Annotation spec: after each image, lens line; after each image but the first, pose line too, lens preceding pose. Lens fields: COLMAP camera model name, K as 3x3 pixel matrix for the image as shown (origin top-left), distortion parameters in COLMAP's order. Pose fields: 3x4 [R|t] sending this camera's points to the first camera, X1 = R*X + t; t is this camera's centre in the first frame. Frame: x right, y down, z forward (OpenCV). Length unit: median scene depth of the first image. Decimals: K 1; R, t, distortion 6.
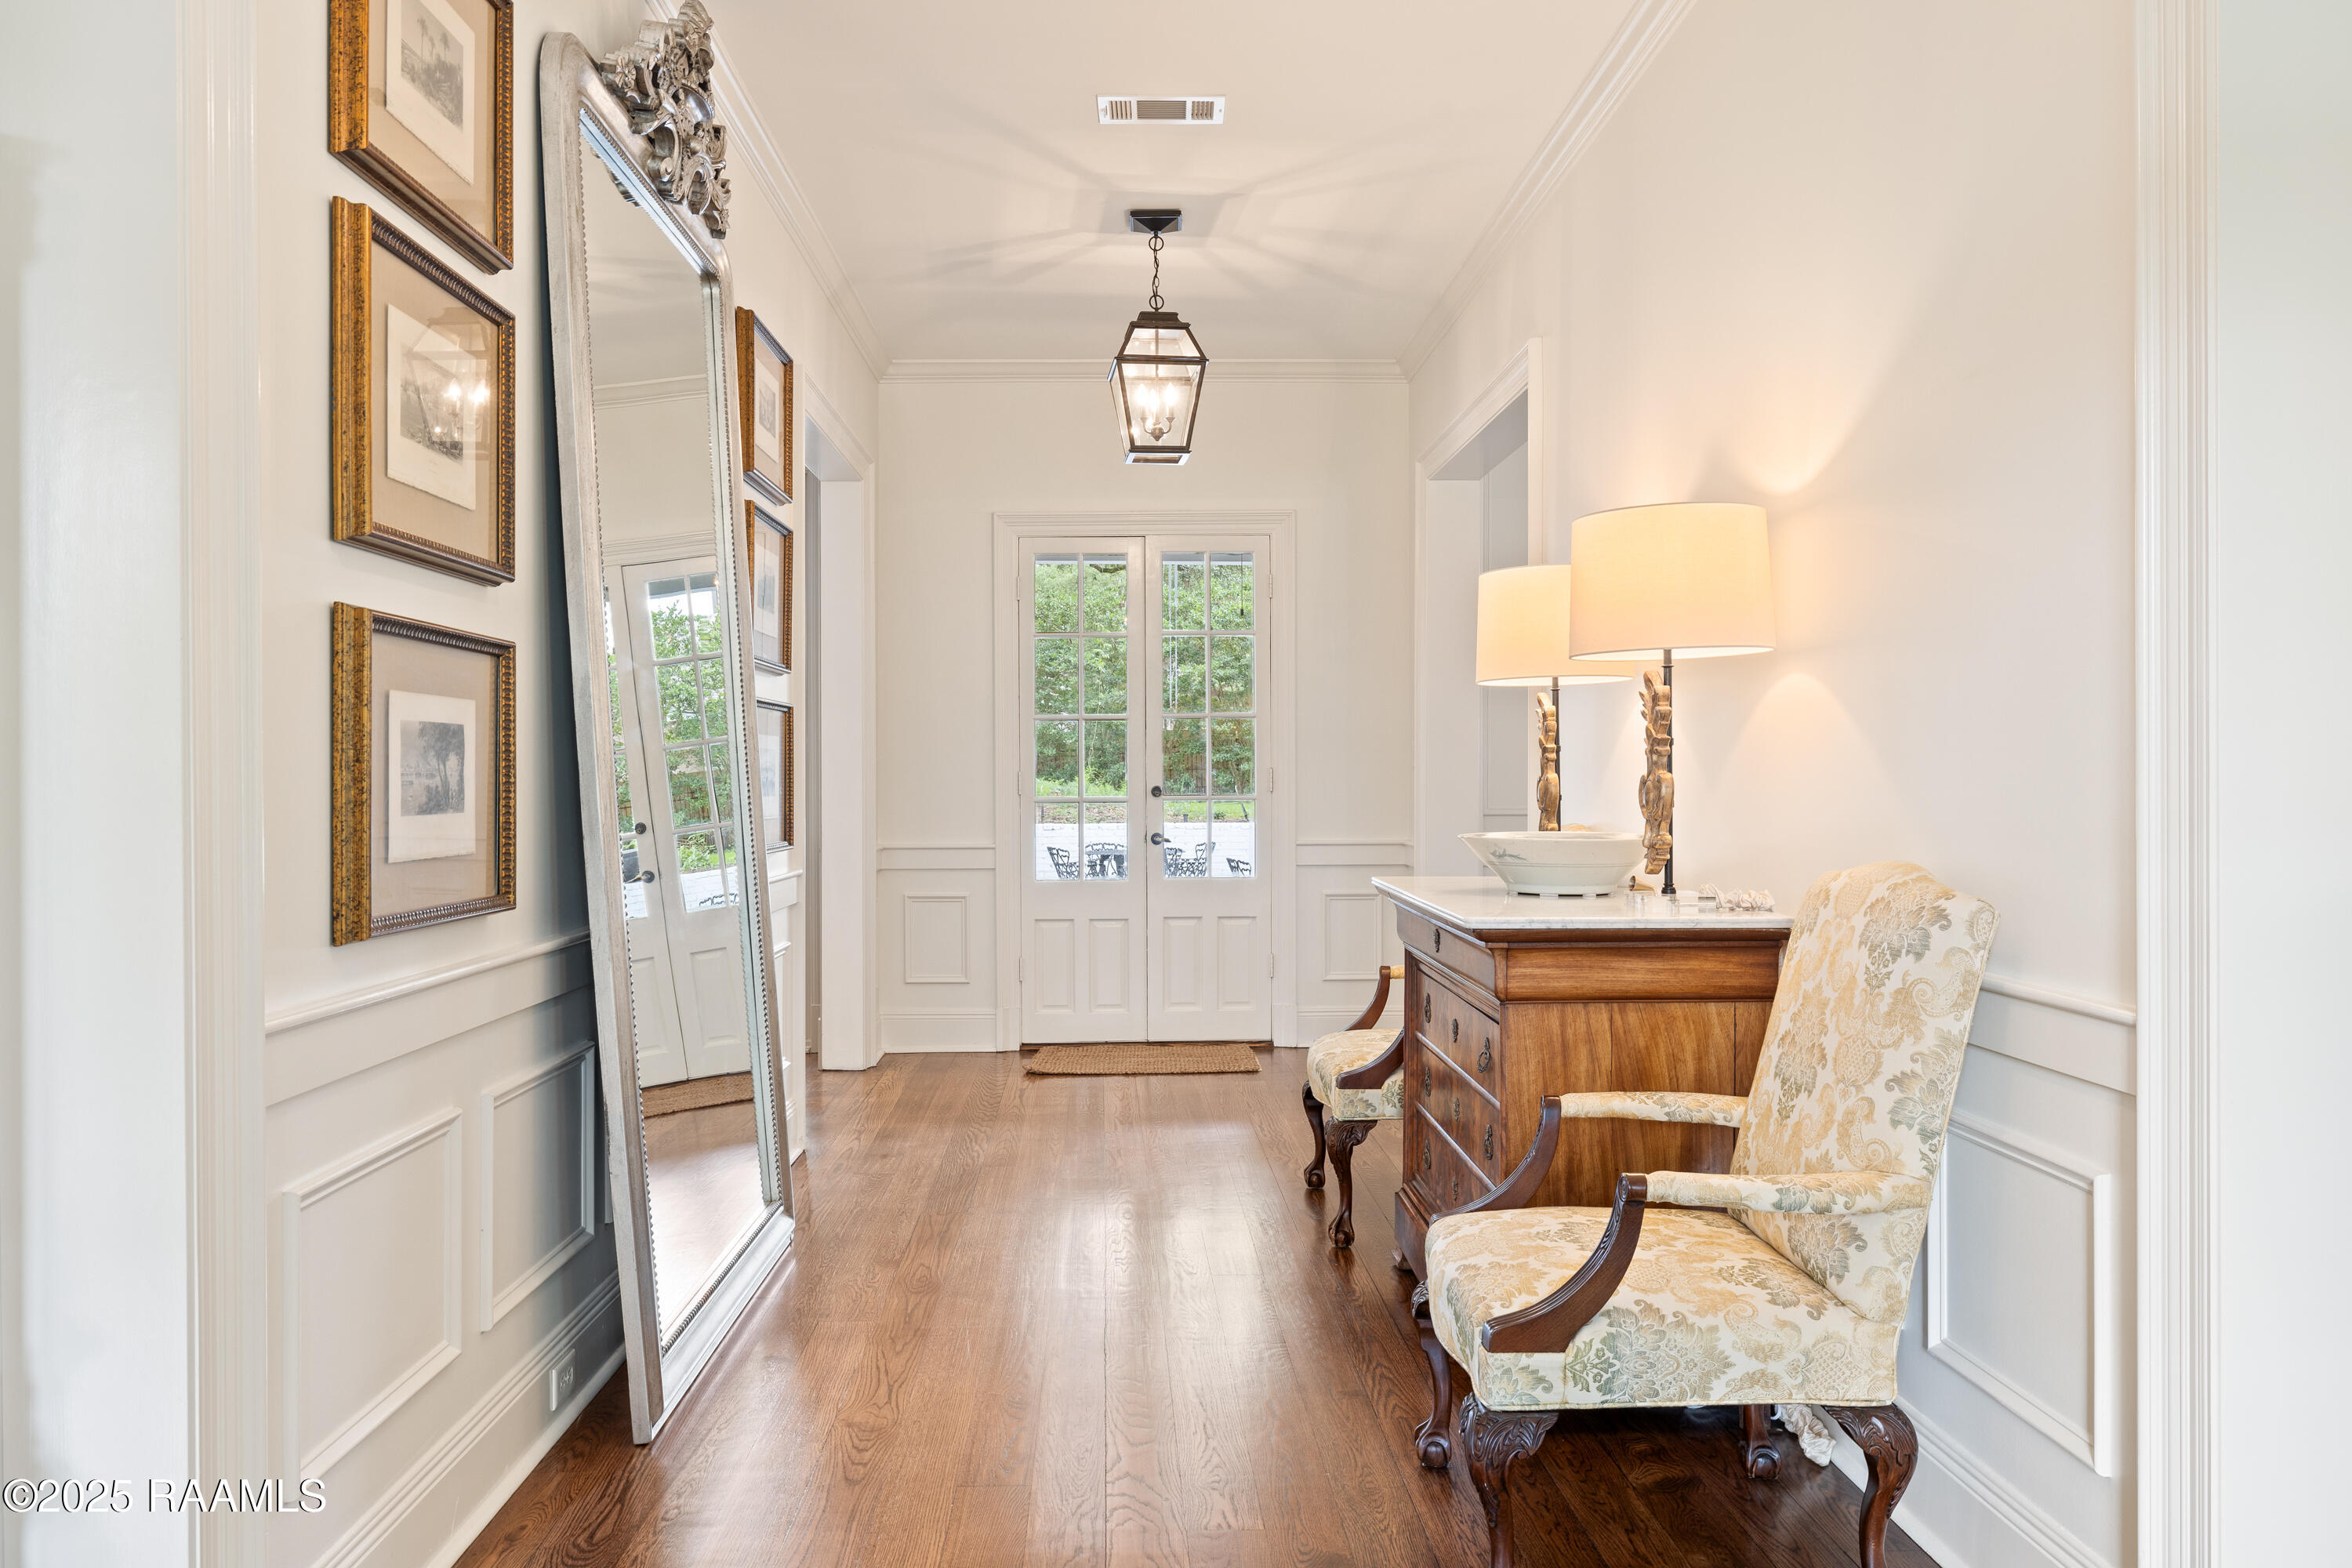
lens RADIAL K [[1711.6, 0, 1174.1], [0, 1711.6, 769.0], [0, 0, 1]] dist [0.017948, 0.000310]
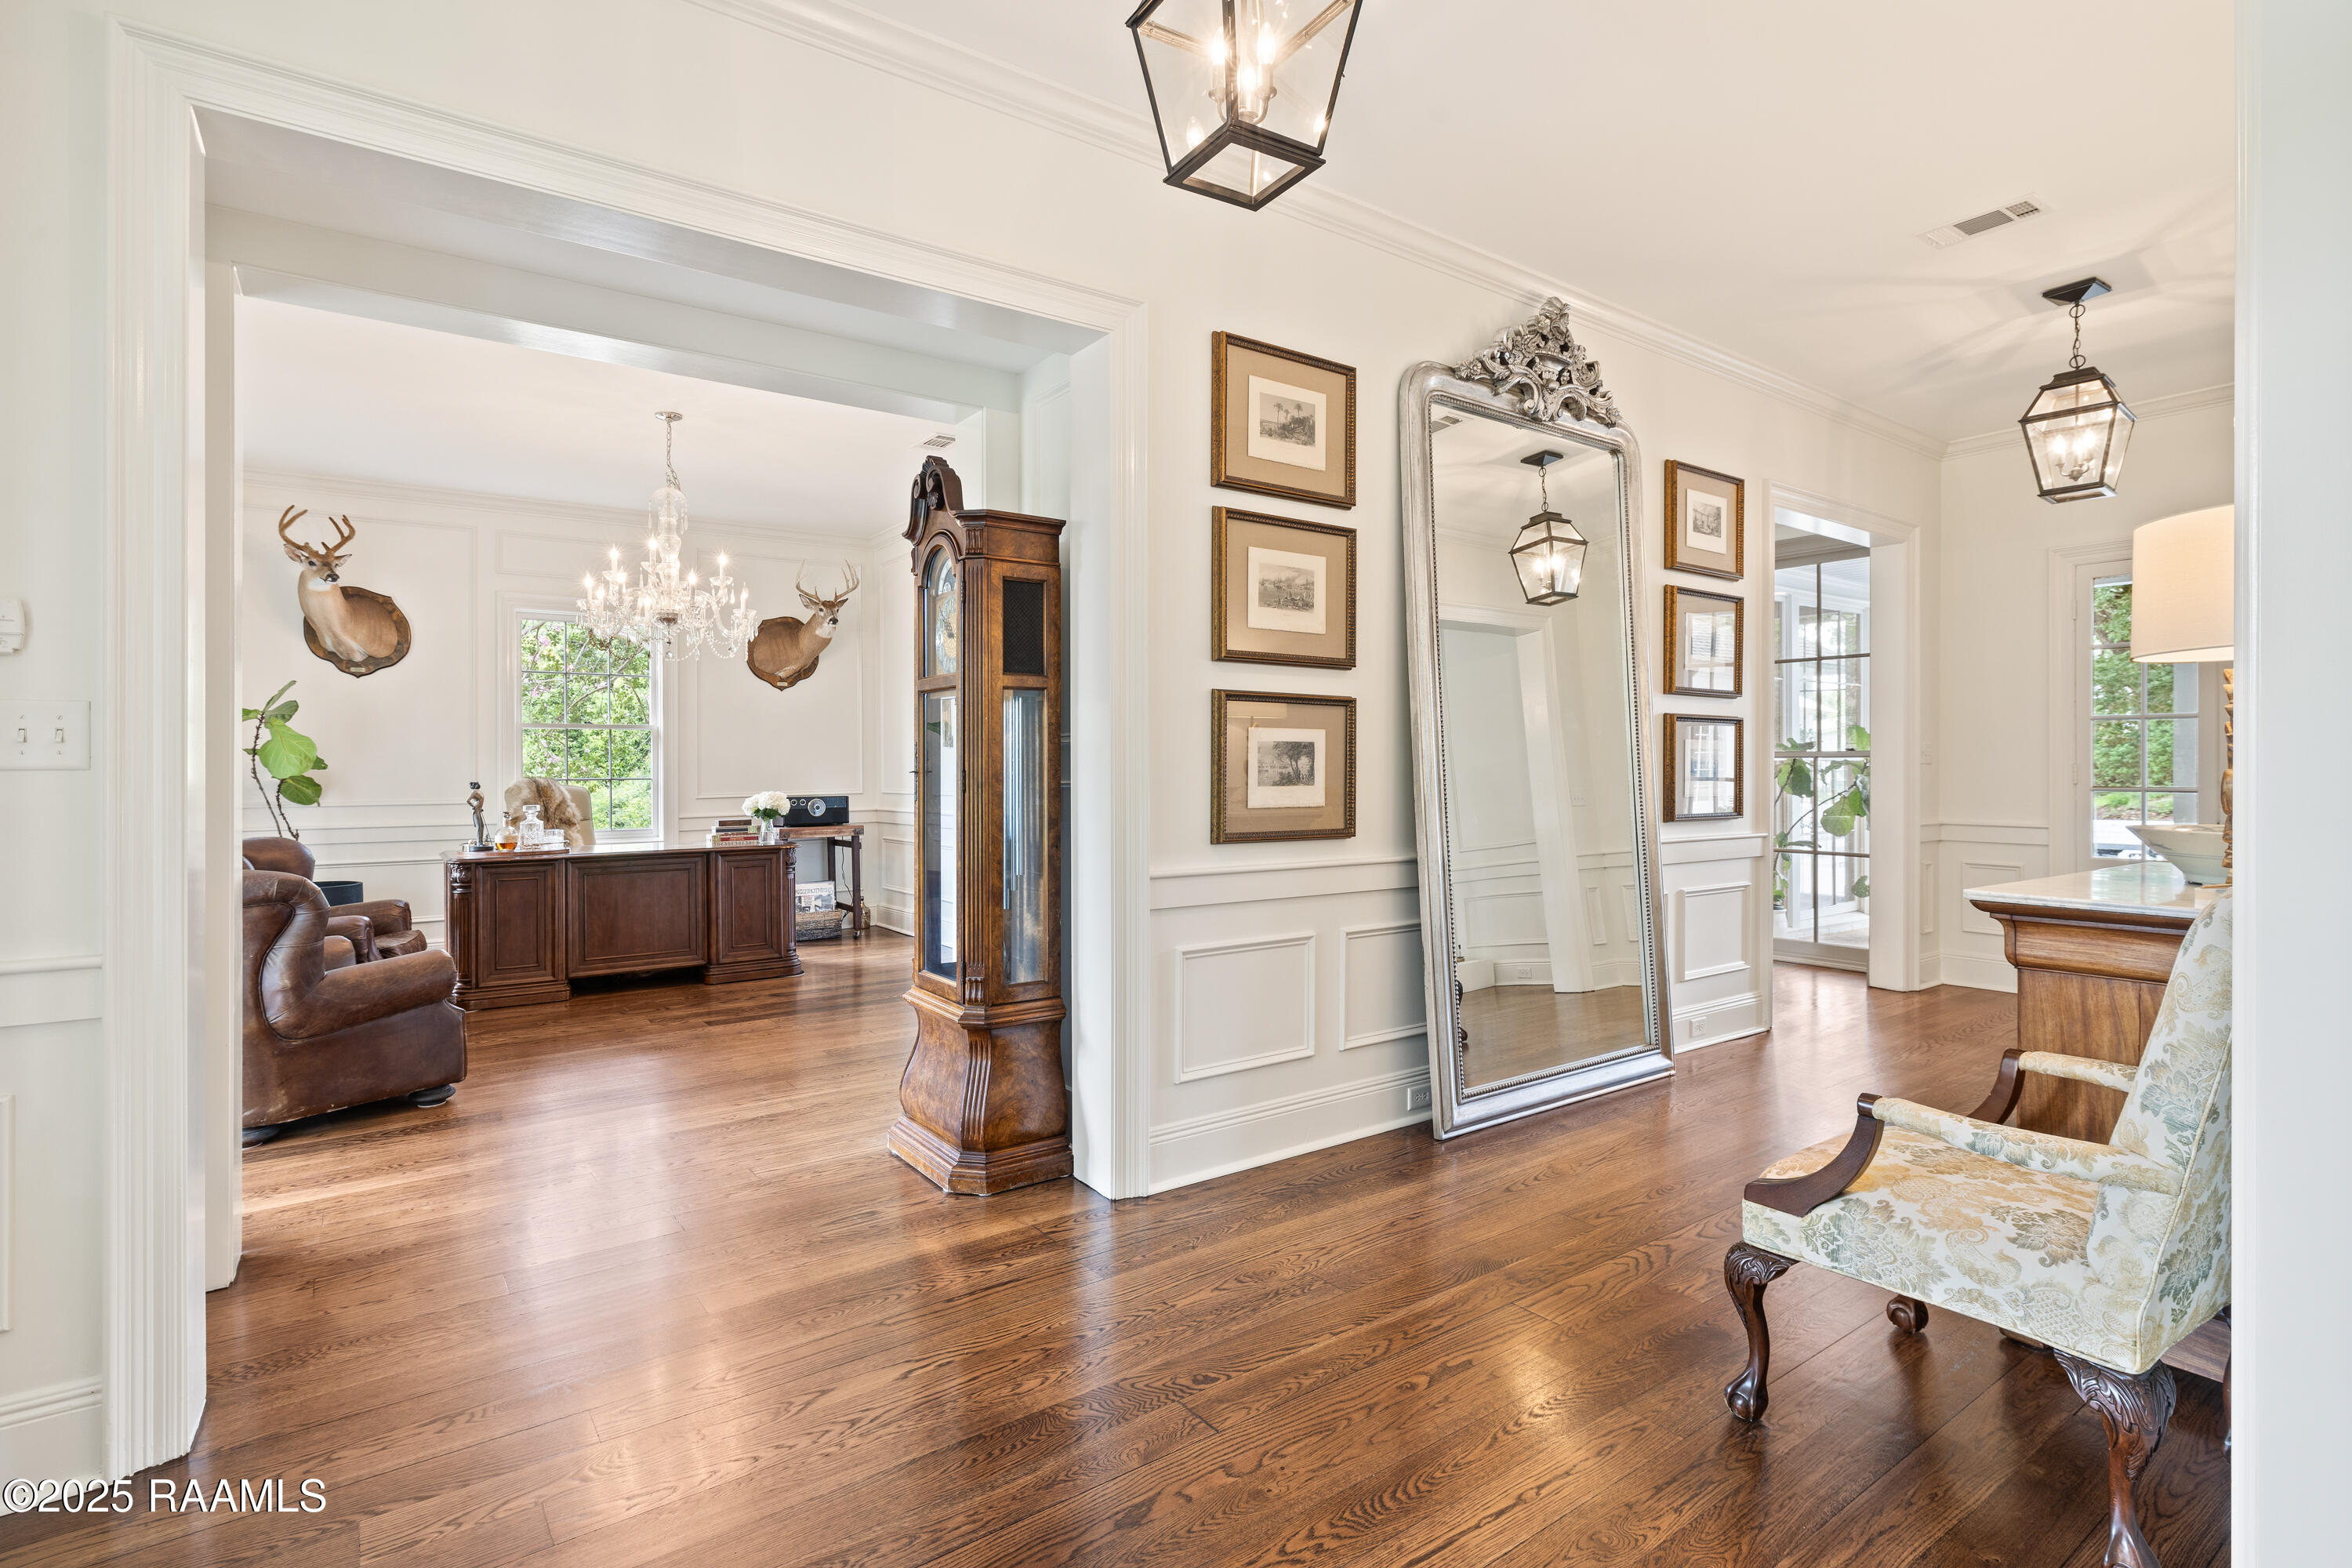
lens RADIAL K [[1136.9, 0, 1174.0], [0, 1136.9, 772.3], [0, 0, 1]] dist [0.002654, 0.000158]
pose [[0.559090, 0.007687, -0.829071, 0.307179], [0.000346, 0.999955, 0.009505, -0.001275], [0.829107, -0.005602, 0.559062, 0.061247]]
